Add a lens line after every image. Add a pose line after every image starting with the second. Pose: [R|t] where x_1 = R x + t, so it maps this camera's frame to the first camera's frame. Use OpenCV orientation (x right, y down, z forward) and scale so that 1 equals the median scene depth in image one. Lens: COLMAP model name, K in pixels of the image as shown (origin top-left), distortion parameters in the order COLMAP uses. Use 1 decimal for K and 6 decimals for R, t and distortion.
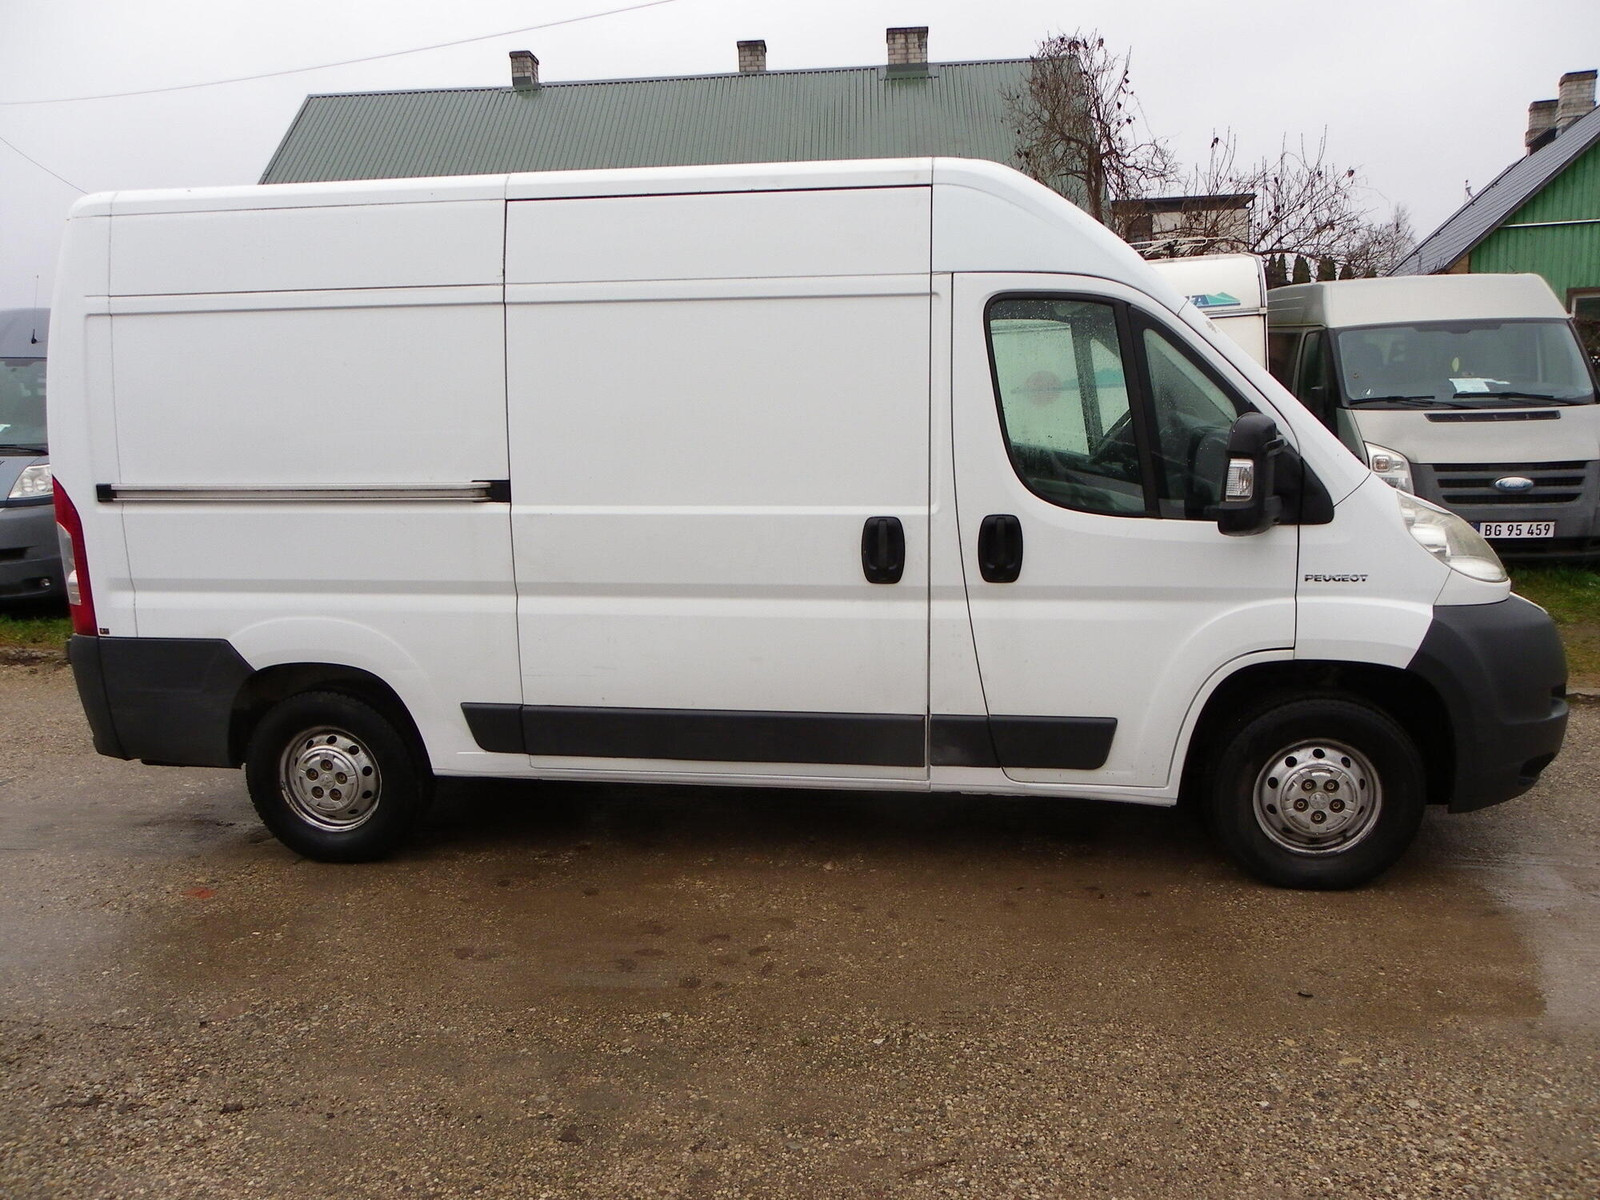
lens RADIAL K [[1203.4, 0, 814.8], [0, 1203.4, 604.3], [0, 0, 1]] dist [-0.022506, 0.018080]
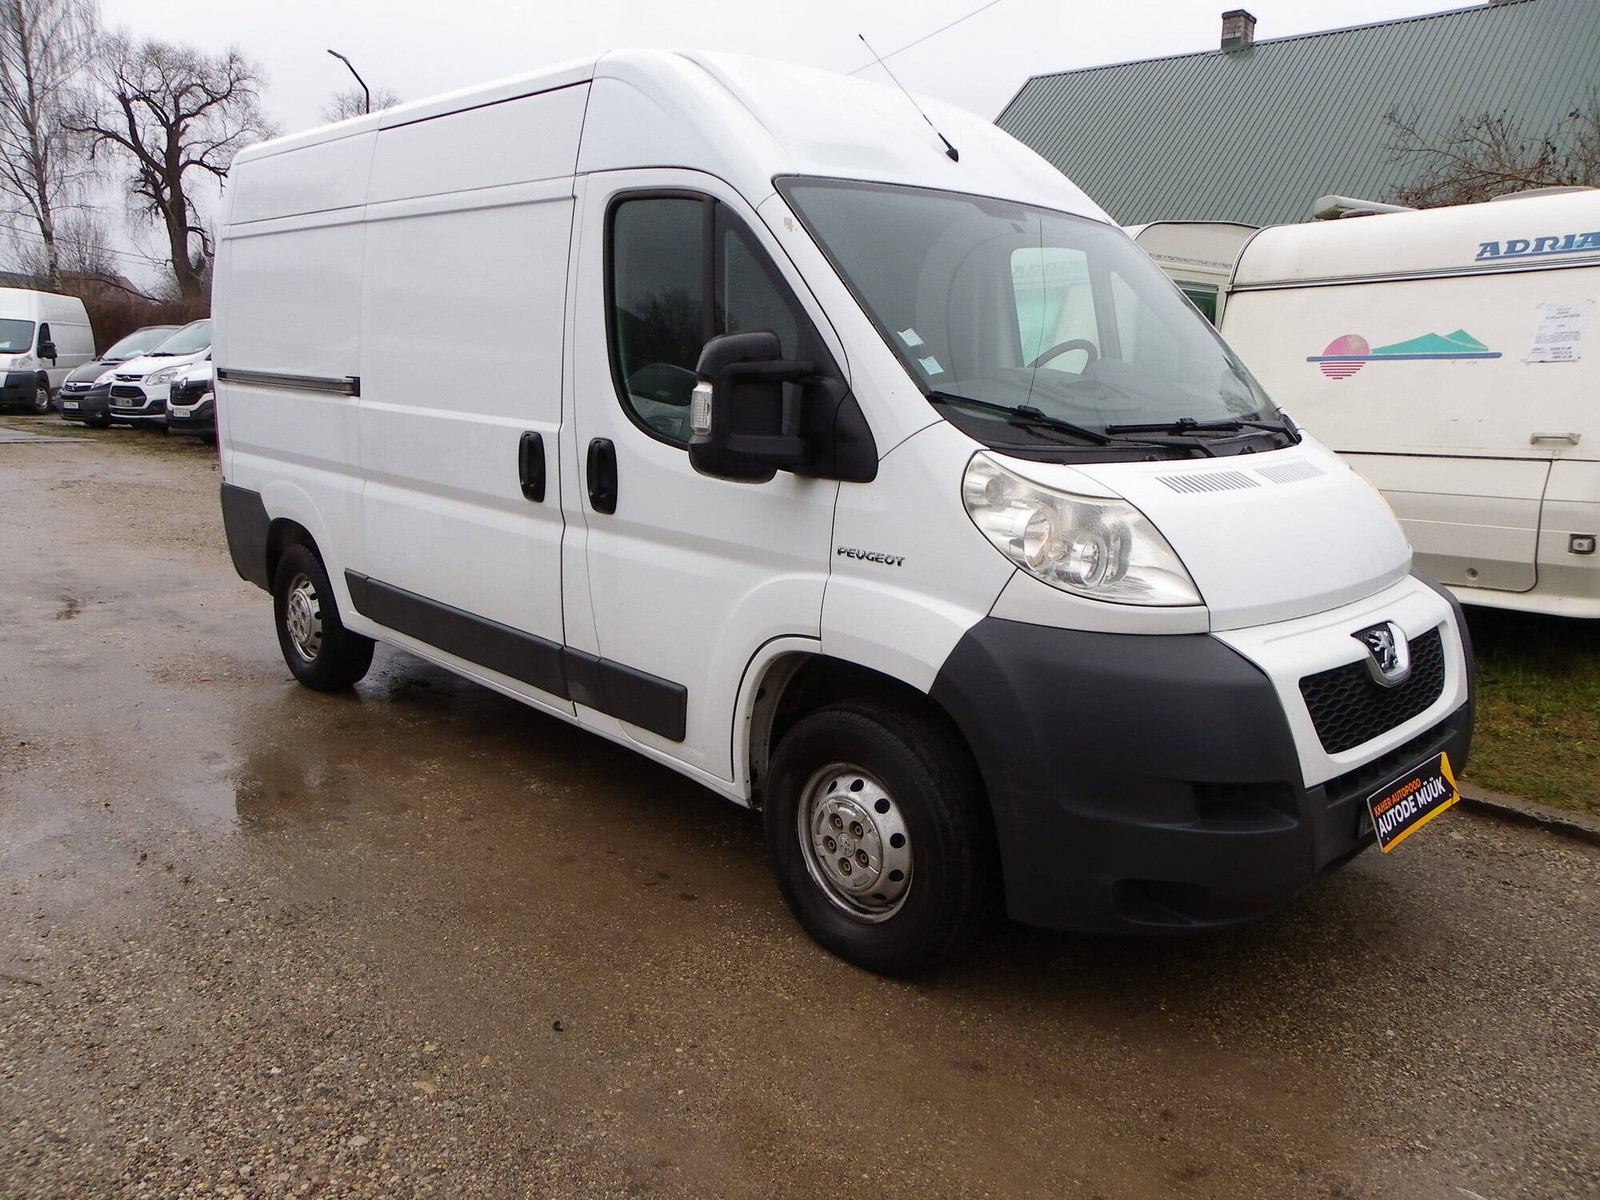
lens RADIAL K [[1203.4, 0, 809.8], [0, 1203.4, 601.4], [0, 0, 1]] dist [-0.022506, 0.018080]
pose [[0.786184, 0.164899, -0.595587, 0.835219], [-0.158893, 0.985280, 0.063052, -0.034493], [0.597217, 0.045064, 0.800813, 0.364250]]
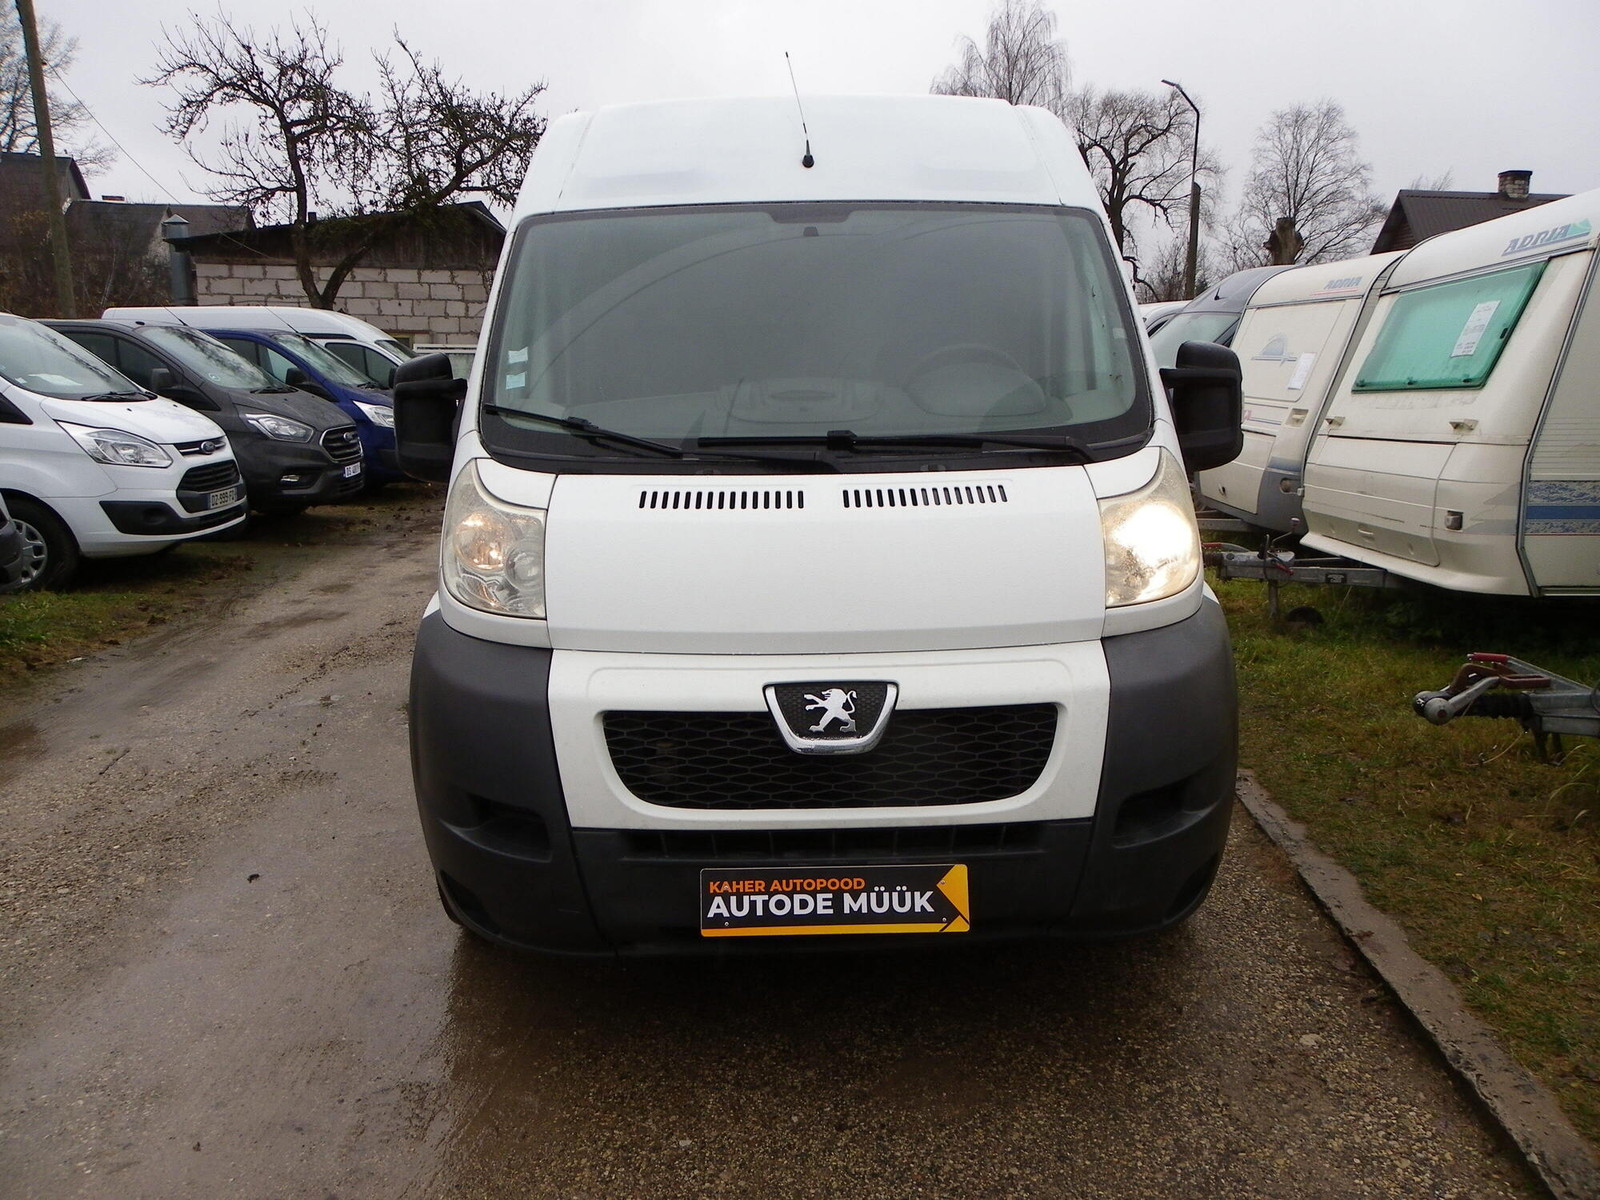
lens RADIAL K [[1203.4, 0, 821.9], [0, 1203.4, 596.5], [0, 0, 1]] dist [-0.022506, 0.018080]
pose [[0.148640, 0.209468, -0.966452, 1.264374], [-0.179430, 0.966799, 0.181947, -0.184405], [0.972477, 0.146366, 0.181290, 1.057878]]
